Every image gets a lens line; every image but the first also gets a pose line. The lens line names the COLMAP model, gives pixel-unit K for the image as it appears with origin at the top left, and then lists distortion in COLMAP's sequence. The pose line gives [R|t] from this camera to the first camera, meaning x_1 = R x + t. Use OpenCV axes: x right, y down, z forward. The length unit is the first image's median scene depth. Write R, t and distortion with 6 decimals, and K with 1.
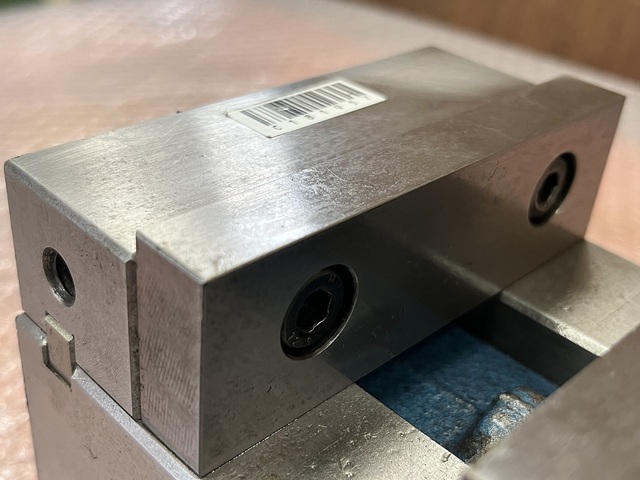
lens RADIAL K [[822.3, 0, 305.6], [0, 822.3, 240.2], [0, 0, 1]] dist [-0.012234, -0.057595]
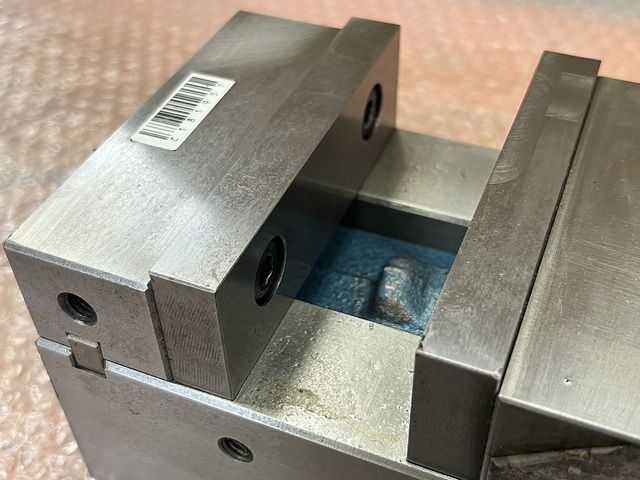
lens RADIAL K [[822.3, 0, 305.6], [0, 822.3, 240.2], [0, 0, 1]] dist [-0.012234, -0.057595]
pose [[0.914948, -0.344302, 0.210541, -0.172052], [0.292478, 0.925166, 0.241918, -0.239253], [-0.278078, -0.159763, 0.947179, -0.323593]]
